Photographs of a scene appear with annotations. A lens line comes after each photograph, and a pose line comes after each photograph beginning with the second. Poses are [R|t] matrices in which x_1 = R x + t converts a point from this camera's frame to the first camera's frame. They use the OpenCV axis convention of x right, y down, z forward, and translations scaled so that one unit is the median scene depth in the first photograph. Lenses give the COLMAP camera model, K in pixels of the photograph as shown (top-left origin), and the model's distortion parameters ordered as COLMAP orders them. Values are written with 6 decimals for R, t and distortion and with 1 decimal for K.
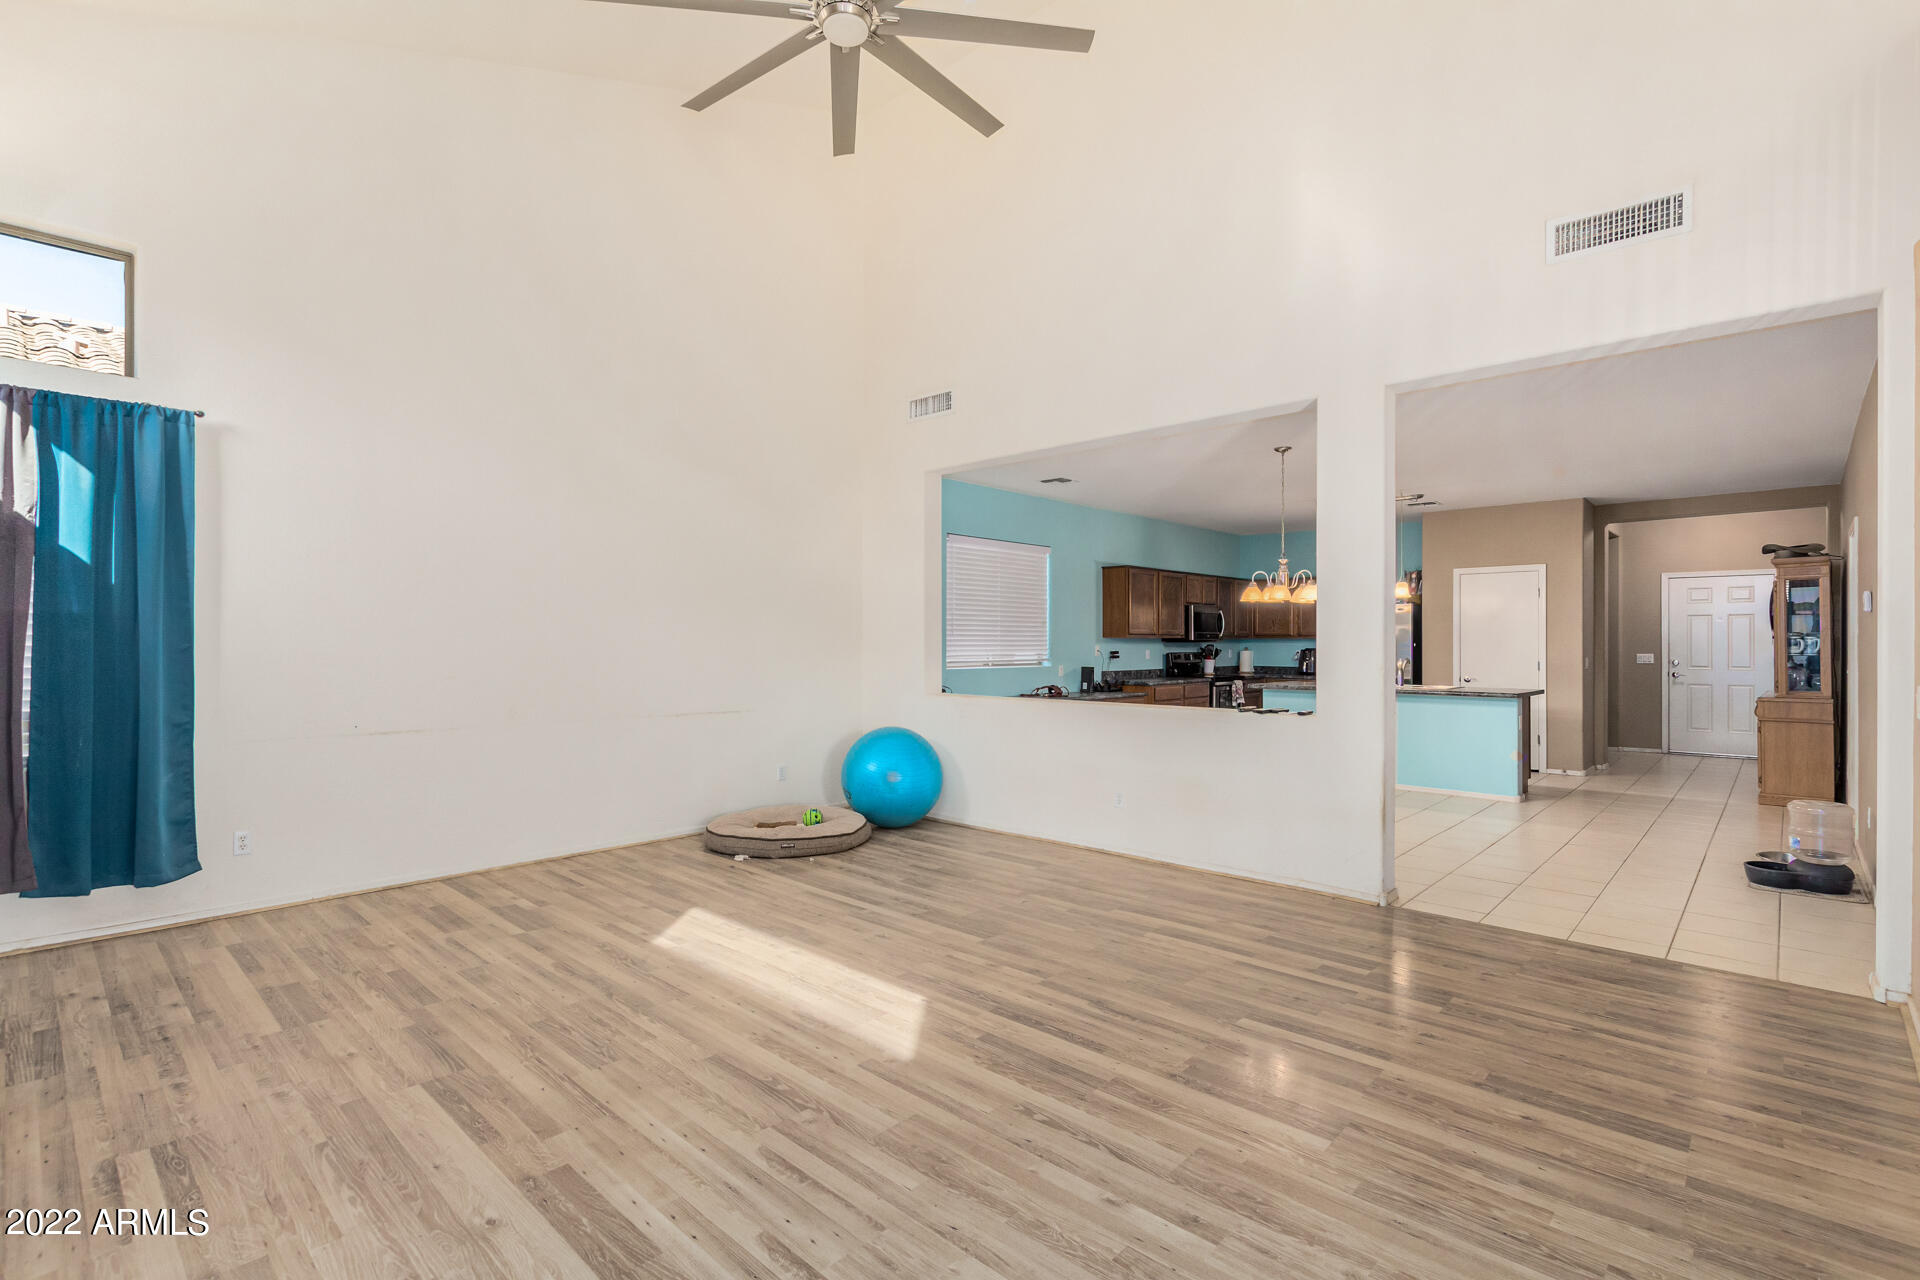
lens RADIAL K [[884.2, 0, 961.2], [0, 884.2, 644.5], [0, 0, 1]] dist [0.005519, -0.000420]
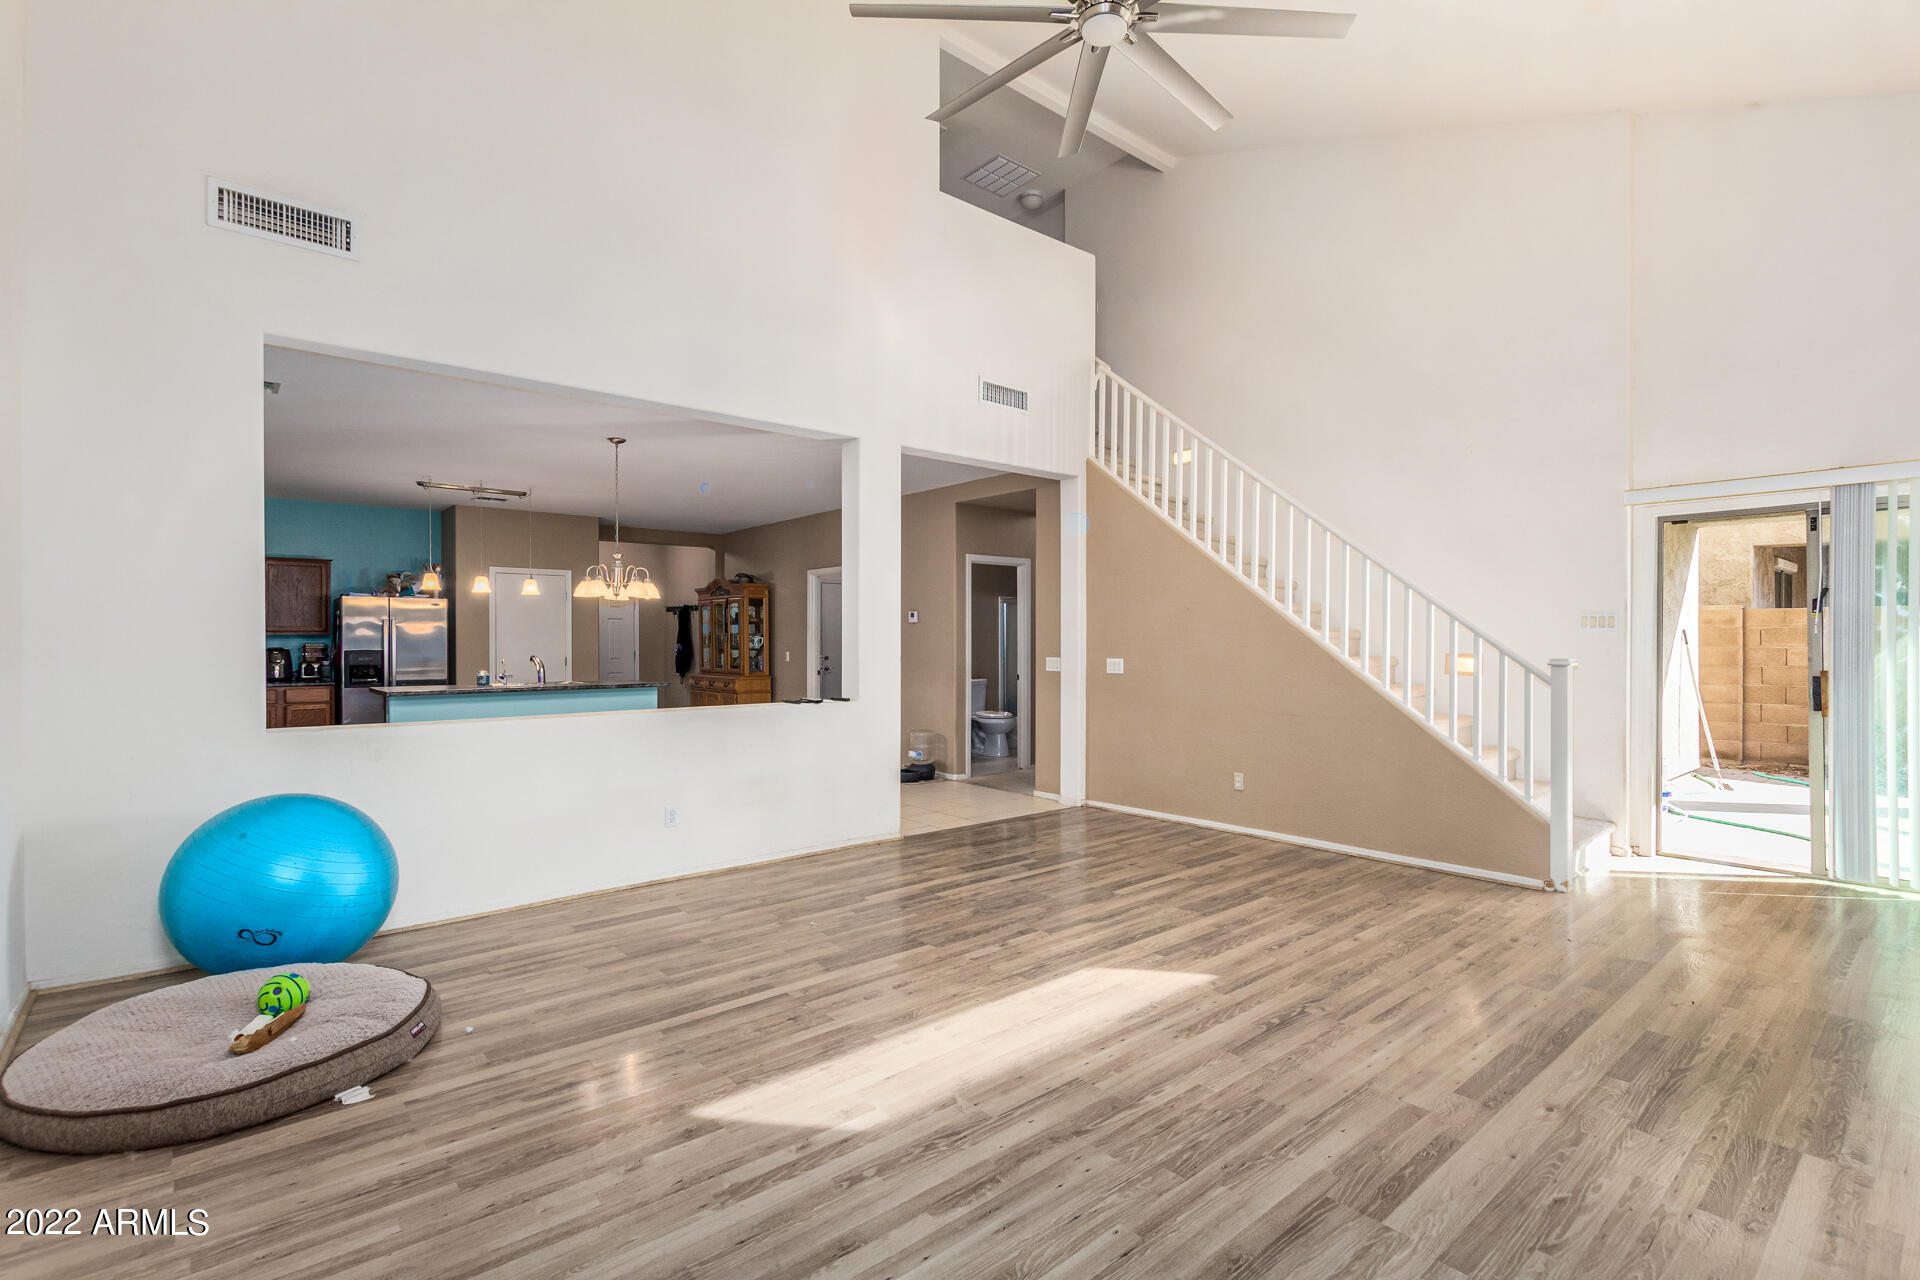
lens RADIAL K [[884.2, 0, 974.2], [0, 884.2, 649.5], [0, 0, 1]] dist [0.005519, -0.000420]
pose [[0.108535, -0.011505, 0.994026, -0.944570], [0.002926, 0.999932, 0.011254, -0.002945], [-0.994088, 0.001687, 0.108561, 0.853870]]
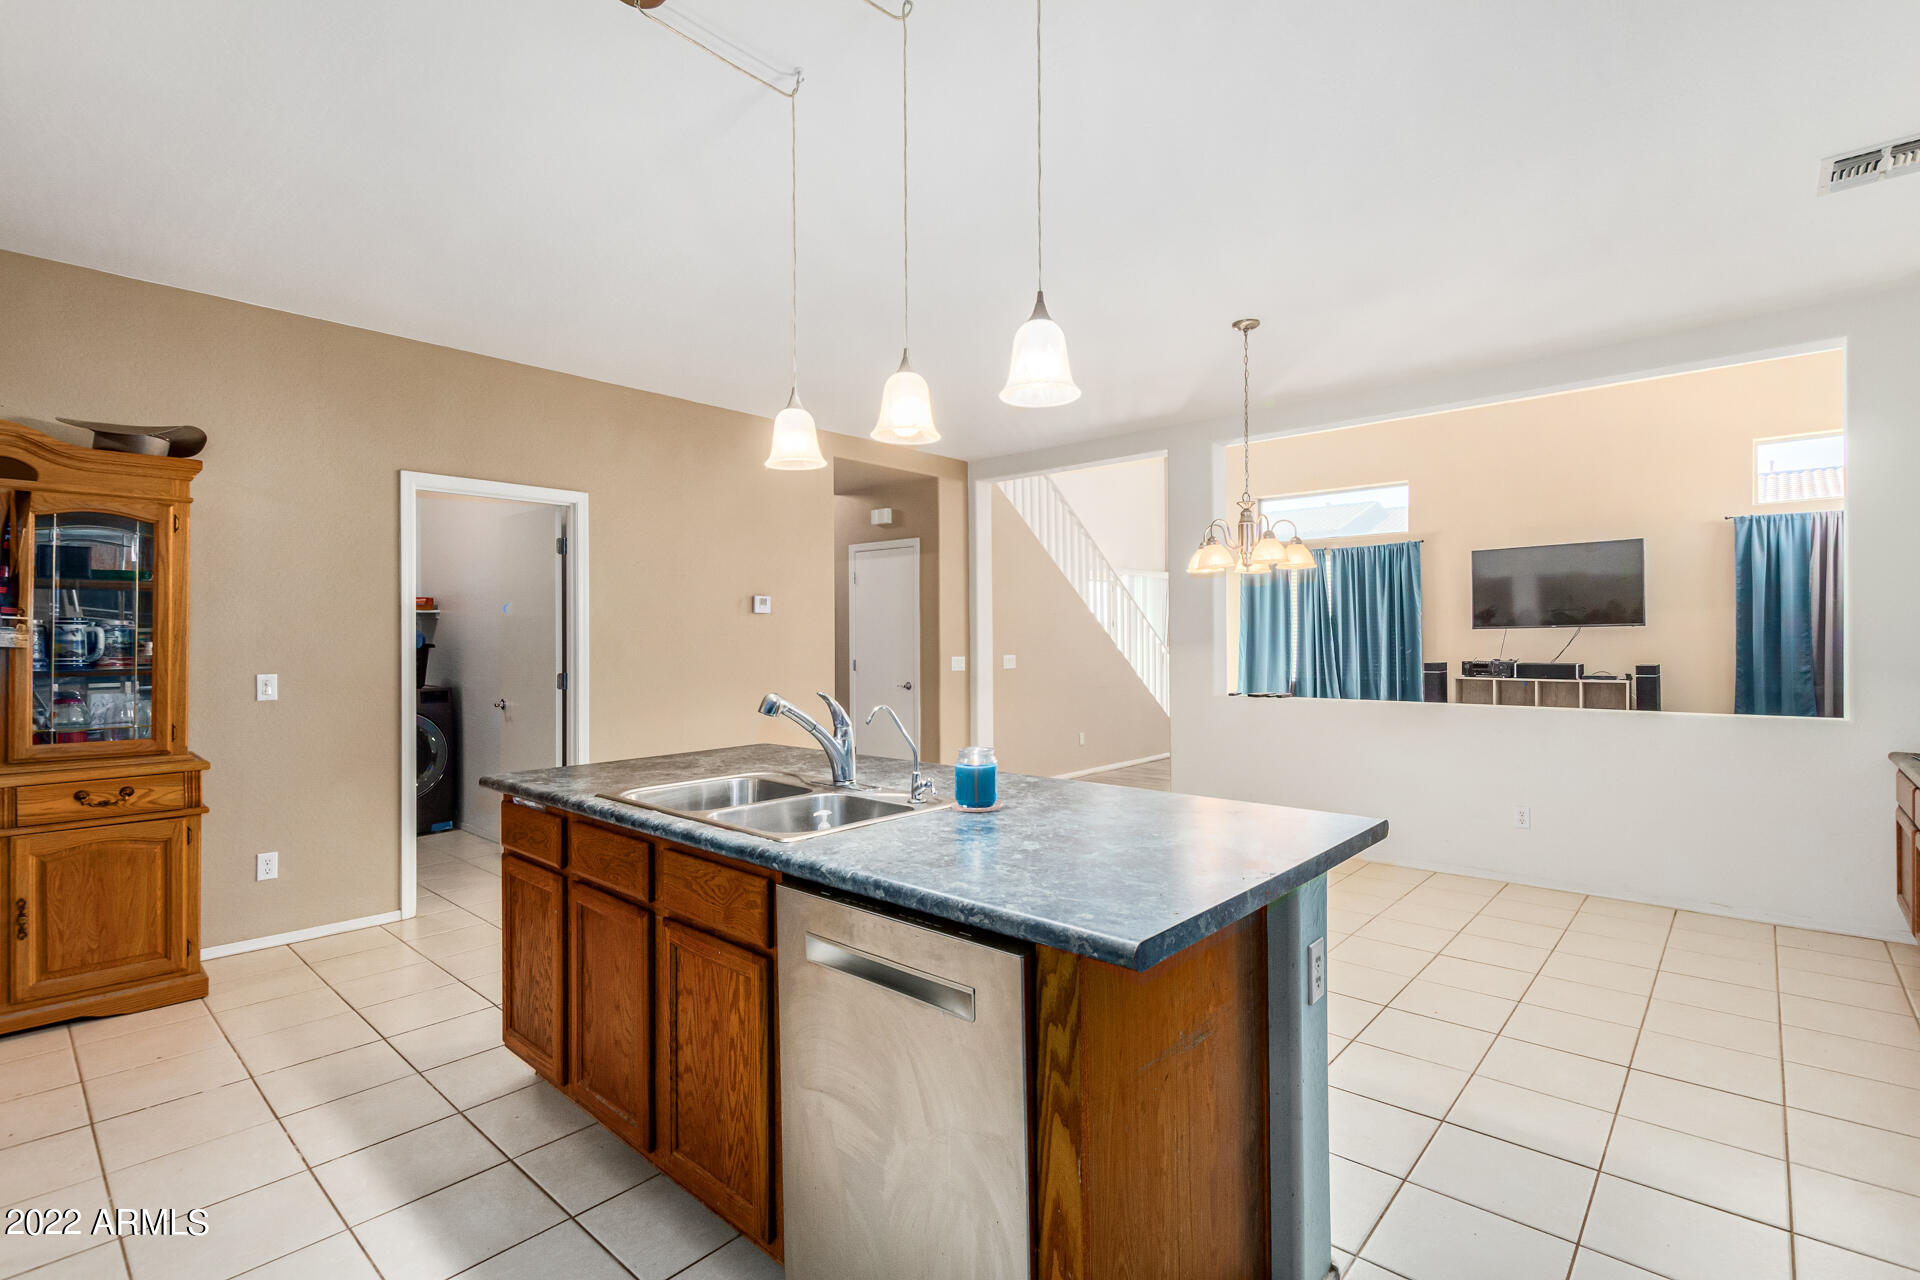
lens RADIAL K [[884.2, 0, 959.5], [0, 884.2, 639.4], [0, 0, 1]] dist [0.005519, -0.000420]
pose [[-0.999637, 0.002967, -0.026774, 0.986949], [0.002905, 0.999993, 0.002377, -0.005745], [0.026781, 0.002299, -0.999639, 2.753080]]
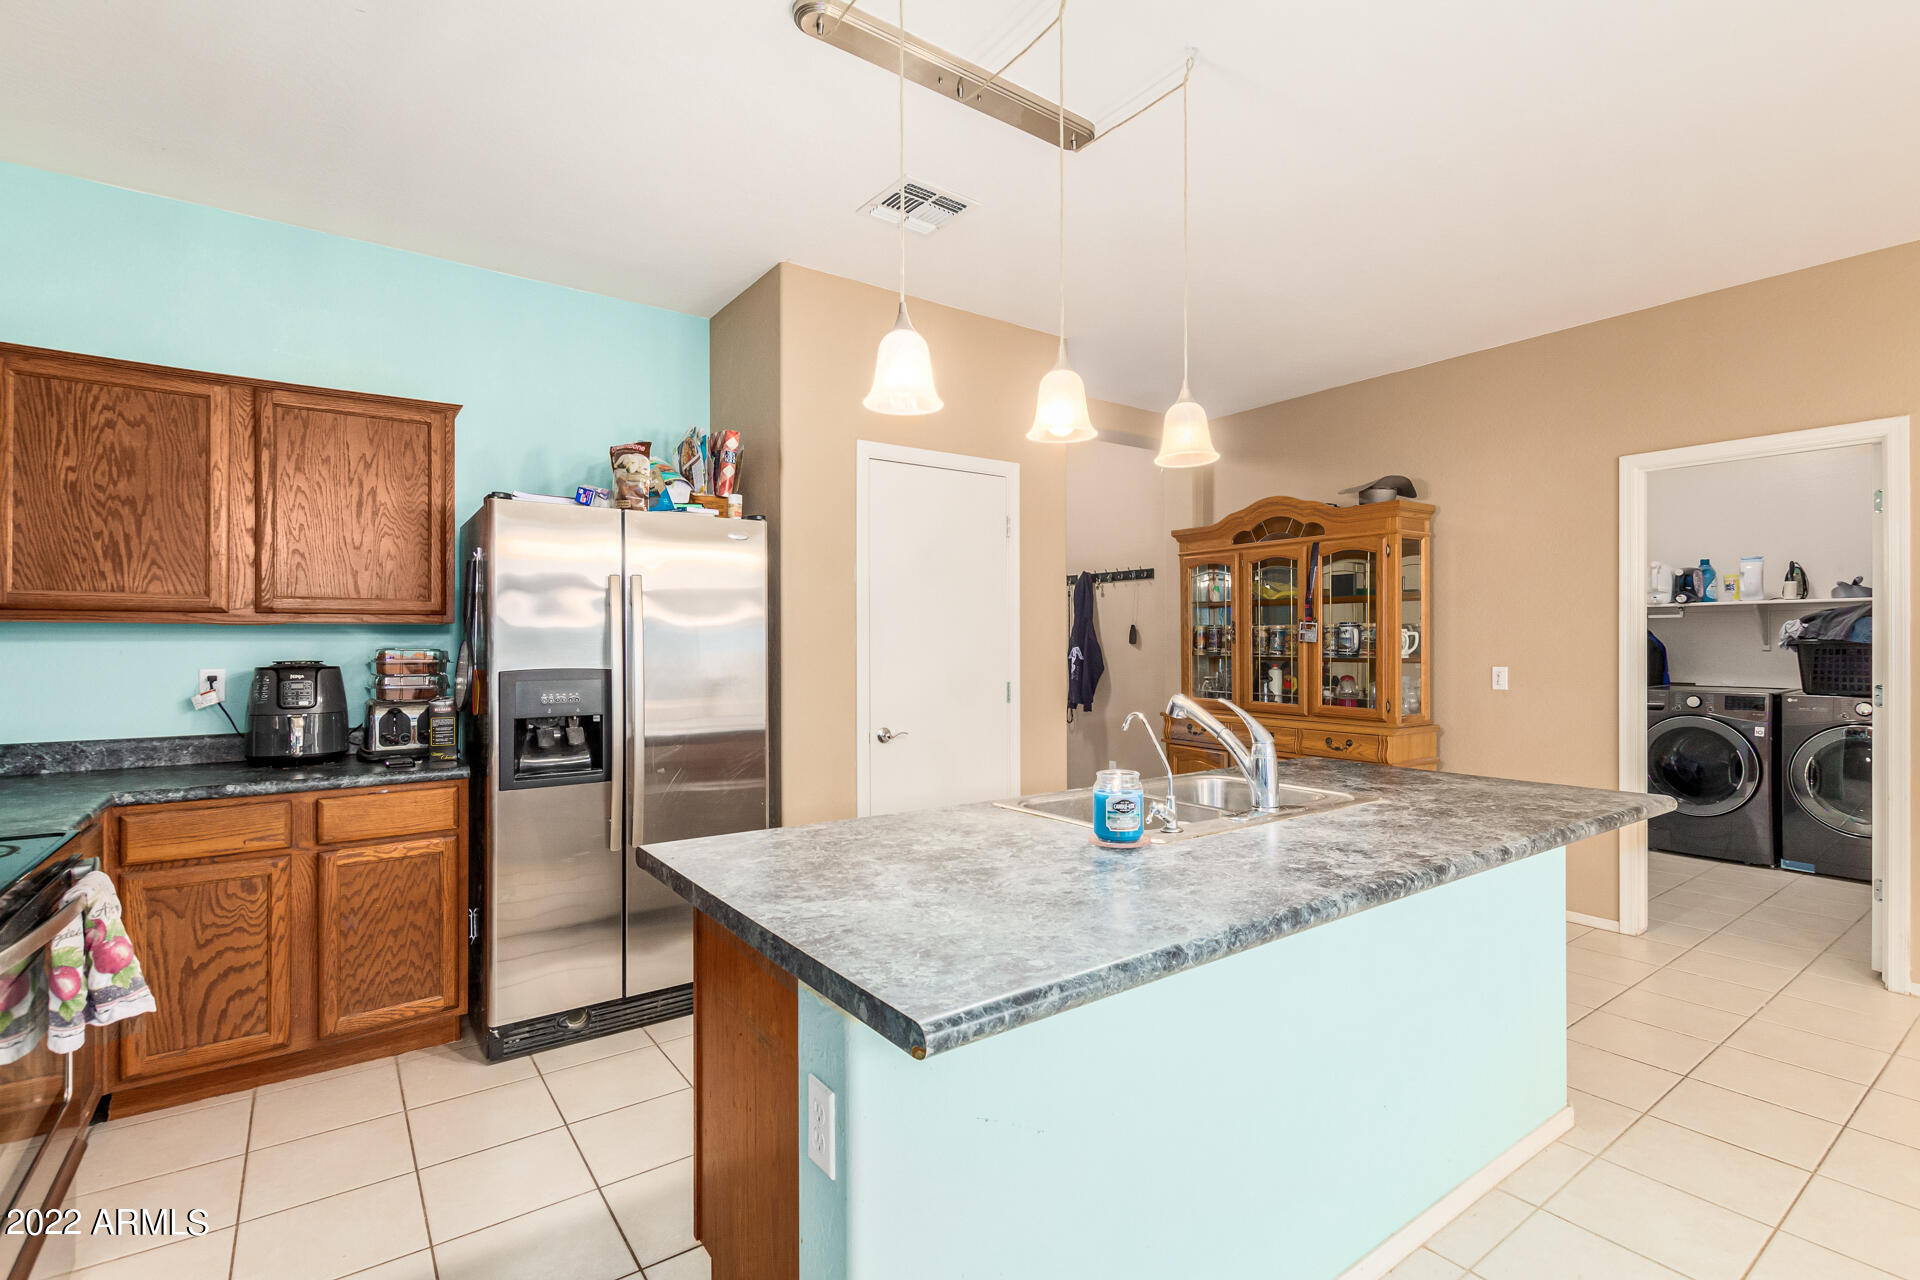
lens RADIAL K [[884.2, 0, 971.2], [0, 884.2, 642.2], [0, 0, 1]] dist [0.005519, -0.000420]
pose [[0.179448, -0.001808, 0.983766, 0.497914], [0.004331, 0.999990, 0.001047, -0.002240], [-0.983758, 0.004073, 0.179454, 2.197762]]
